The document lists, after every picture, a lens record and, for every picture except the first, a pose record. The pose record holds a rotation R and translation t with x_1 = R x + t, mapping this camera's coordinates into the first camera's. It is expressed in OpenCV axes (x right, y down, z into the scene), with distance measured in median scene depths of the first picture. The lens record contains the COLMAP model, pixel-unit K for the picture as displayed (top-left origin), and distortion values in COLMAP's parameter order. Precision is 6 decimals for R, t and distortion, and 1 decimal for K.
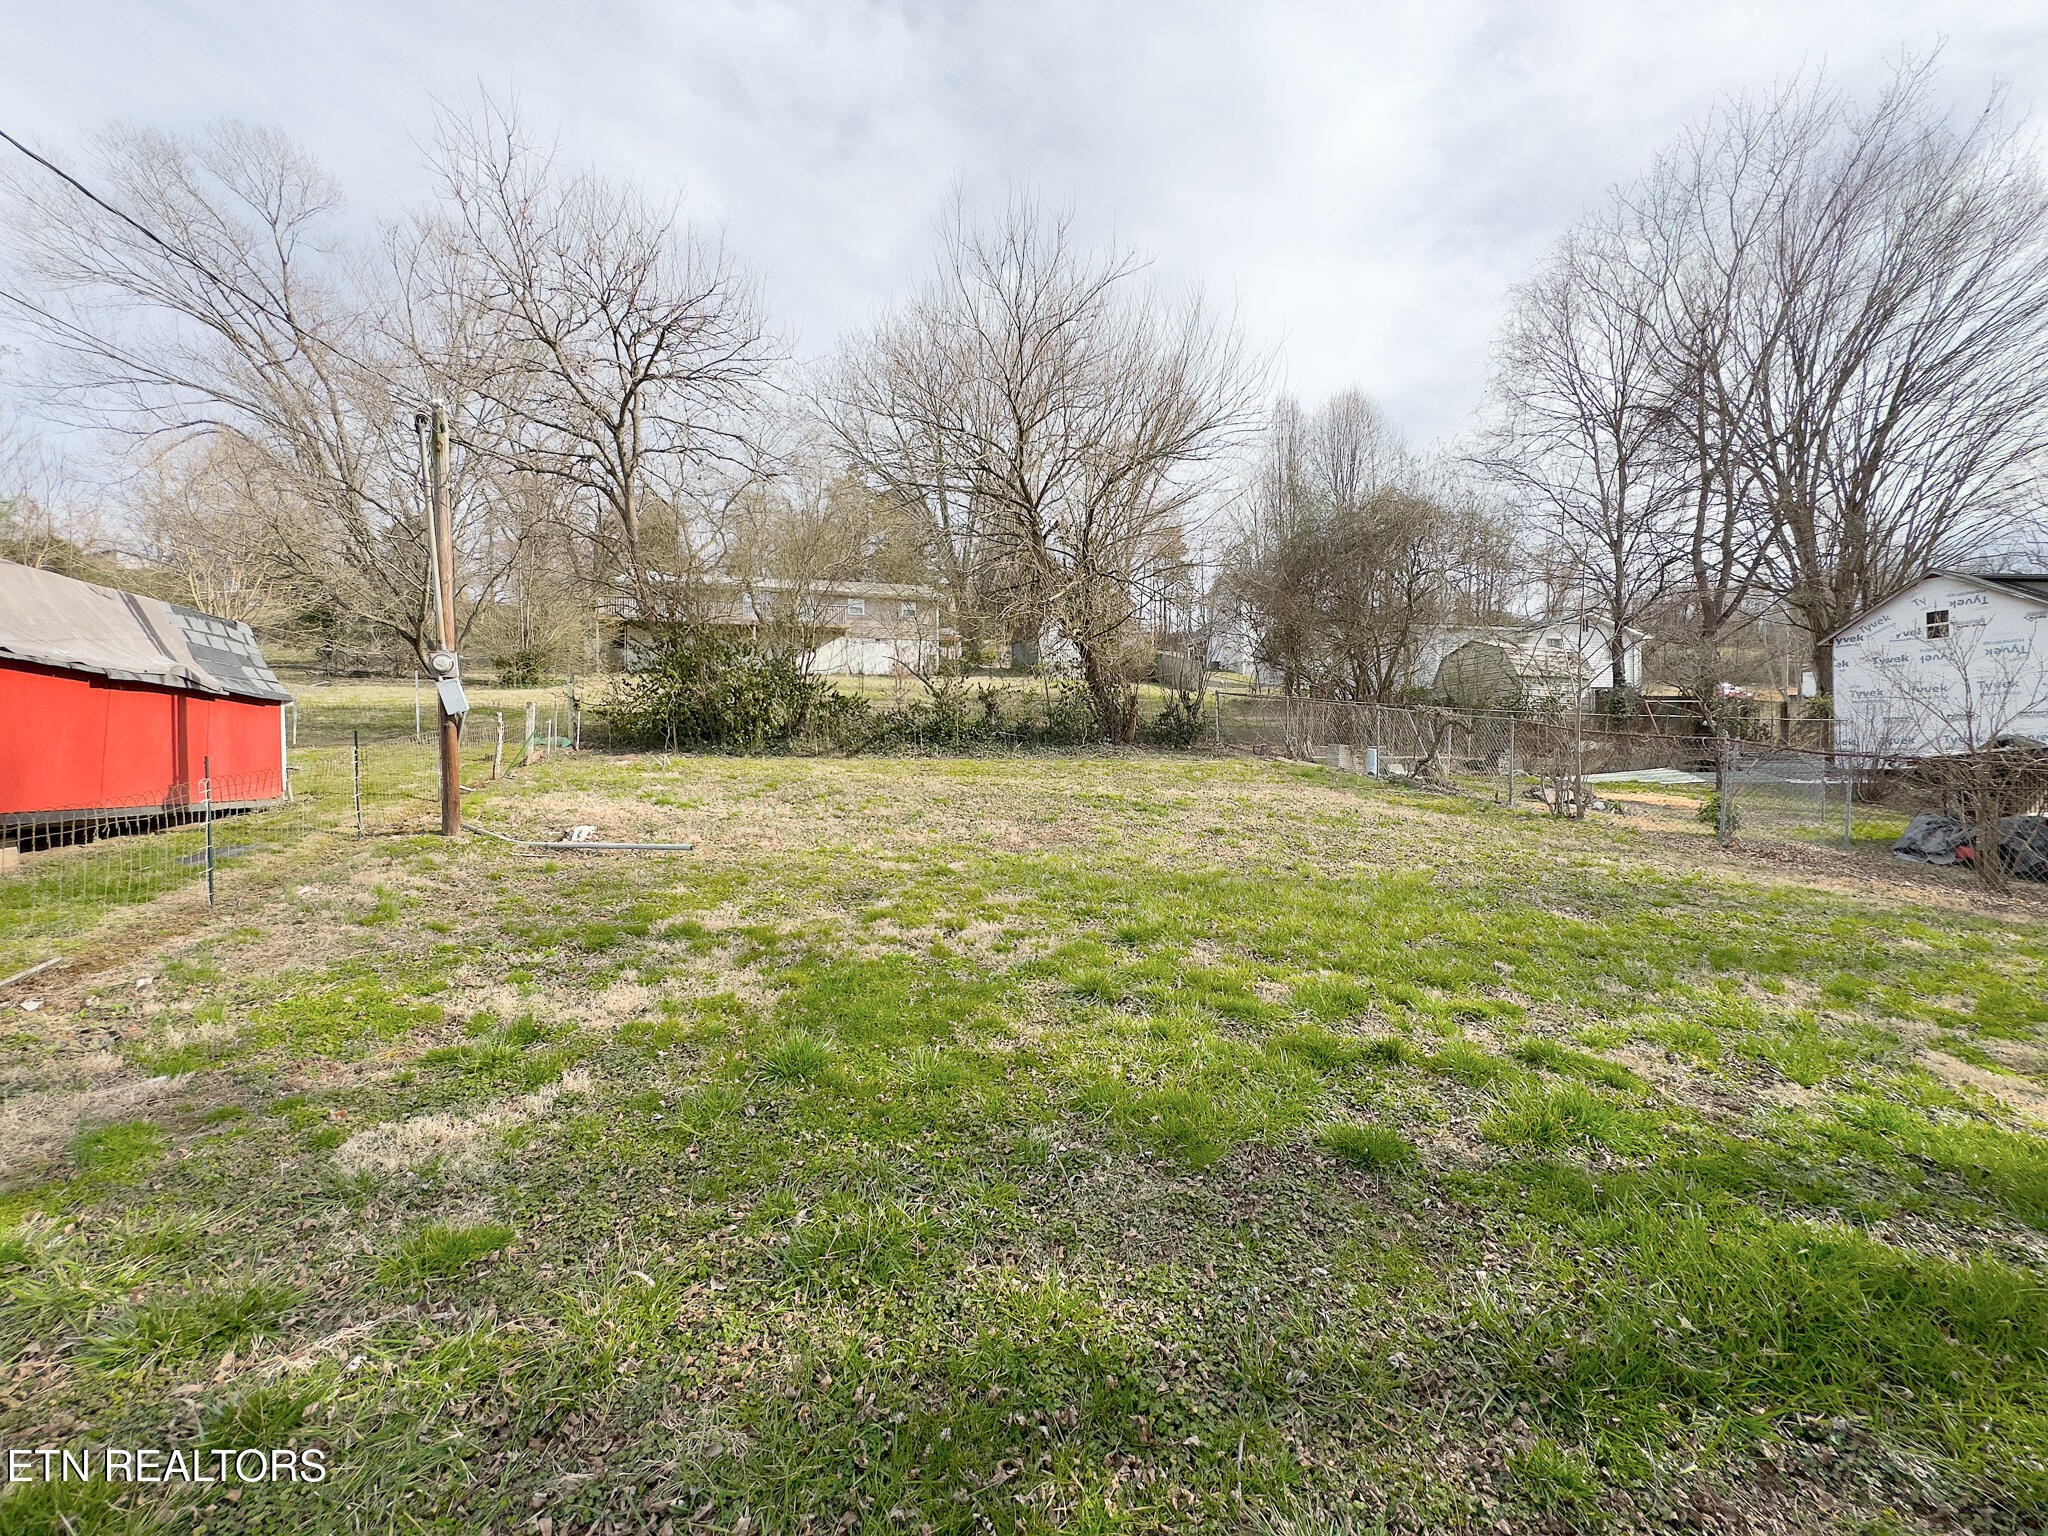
lens RADIAL K [[829.3, 0, 1020.6], [0, 829.3, 765.5], [0, 0, 1]] dist [-0.001799, -0.000064]
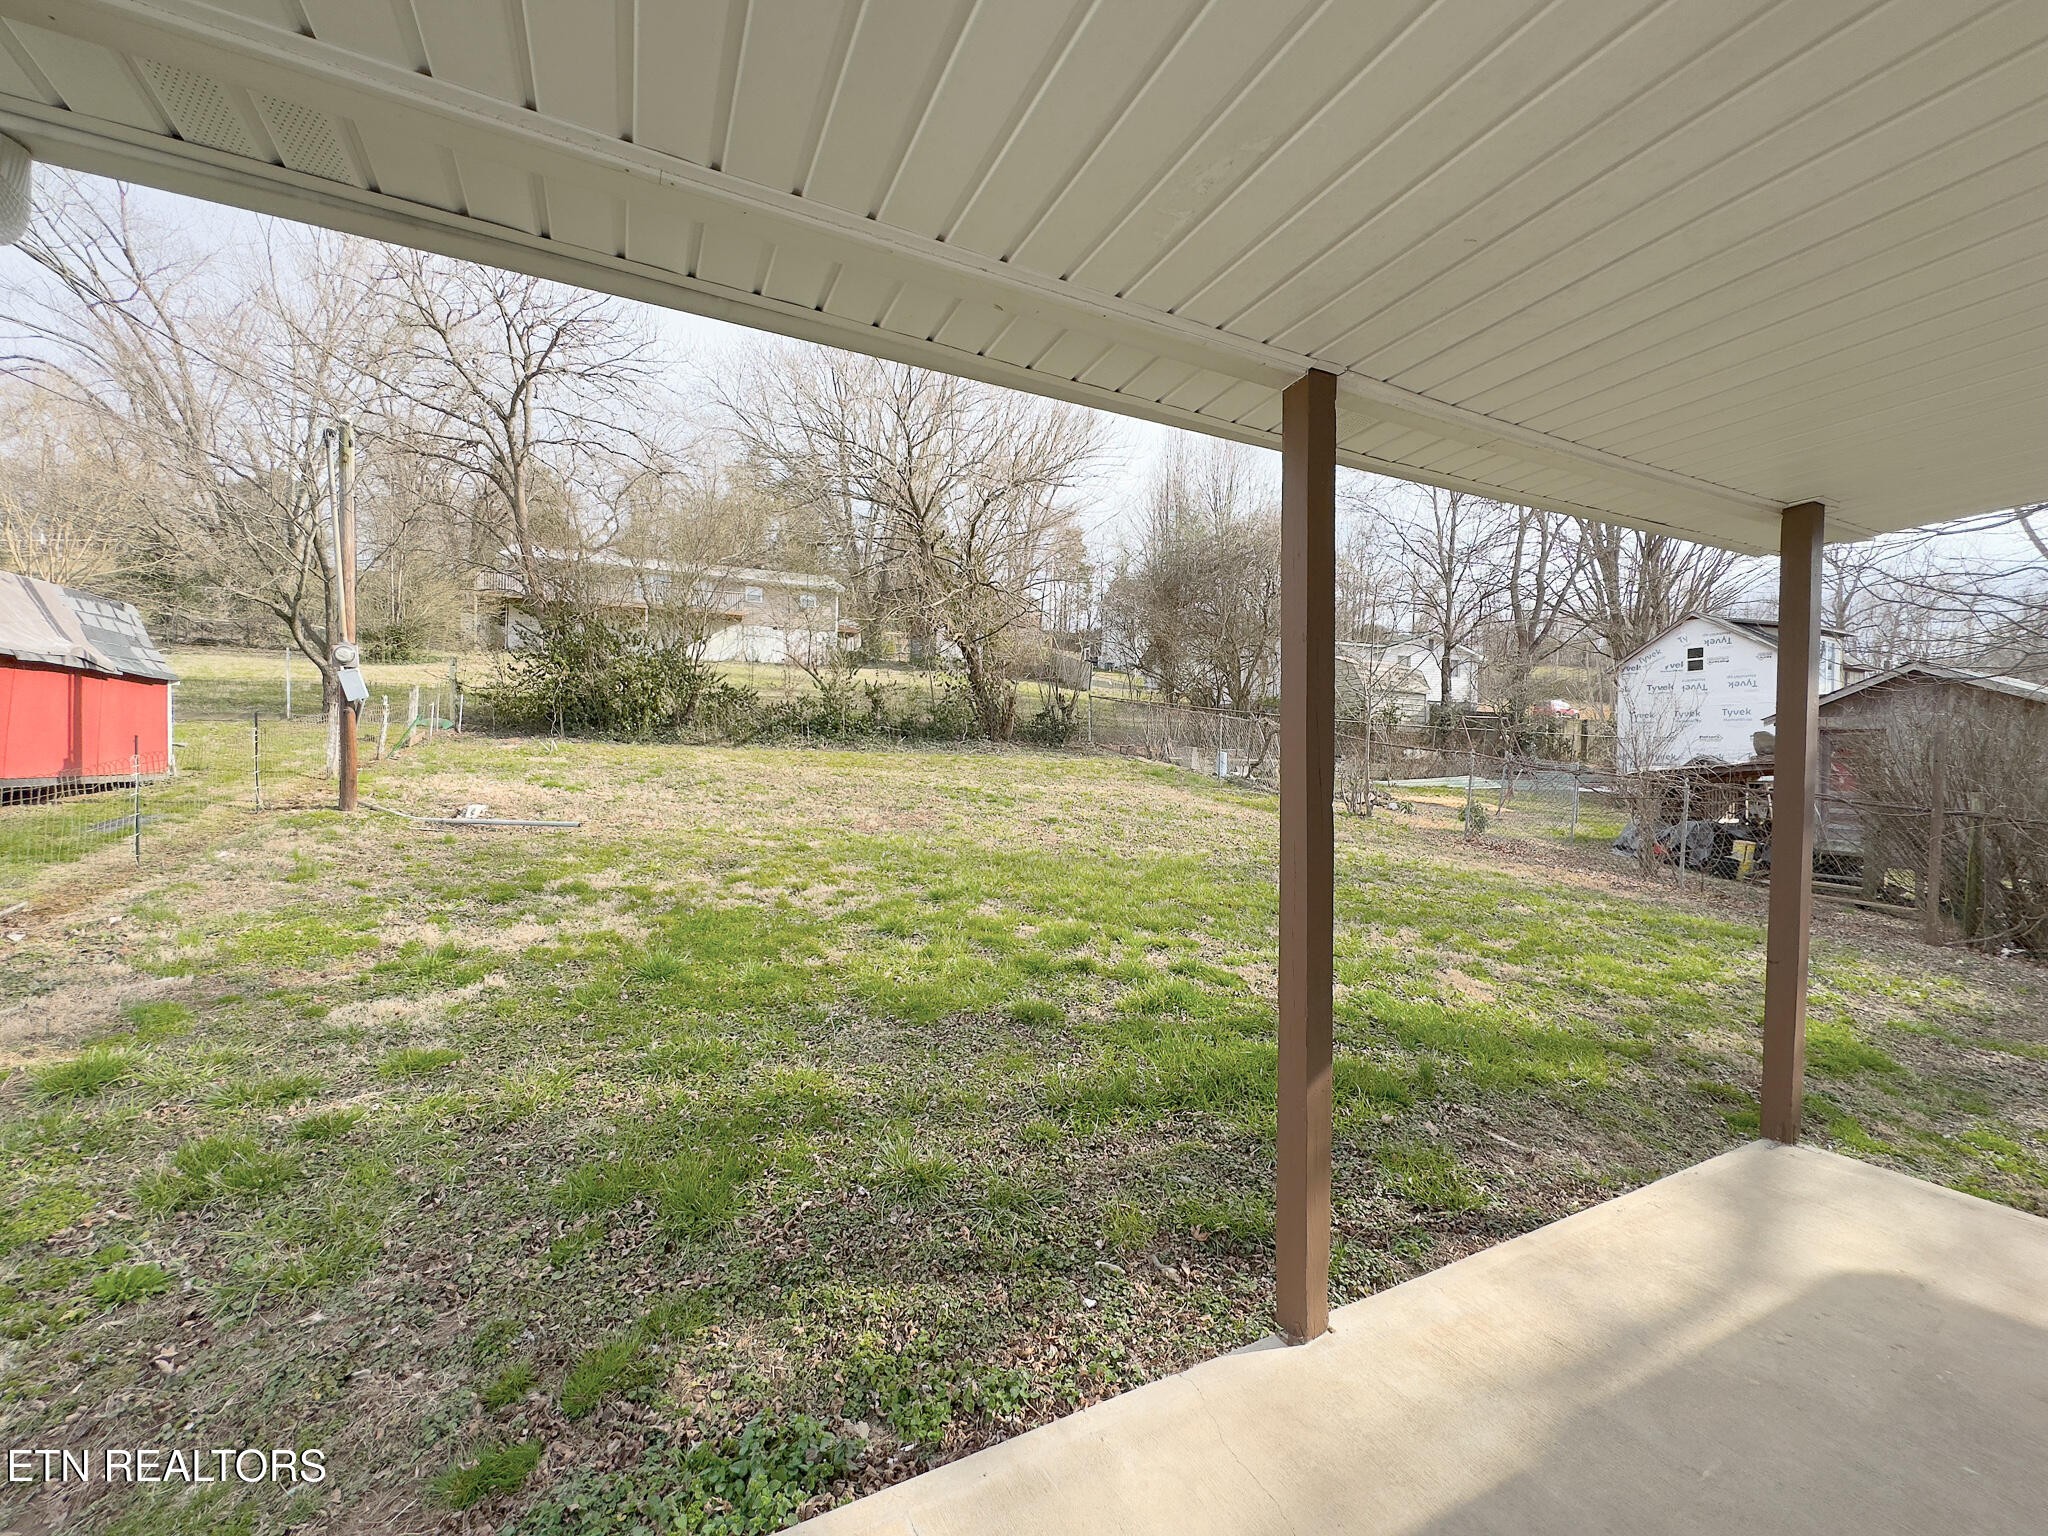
lens RADIAL K [[822.1, 0, 1022.3], [0, 822.1, 766.2], [0, 0, 1]] dist [-0.001469, -0.000062]
pose [[0.992375, 0.025286, 0.120636, 0.053308], [-0.026425, 0.999620, 0.007853, -0.005364], [-0.120392, -0.010981, 0.992666, -0.149086]]
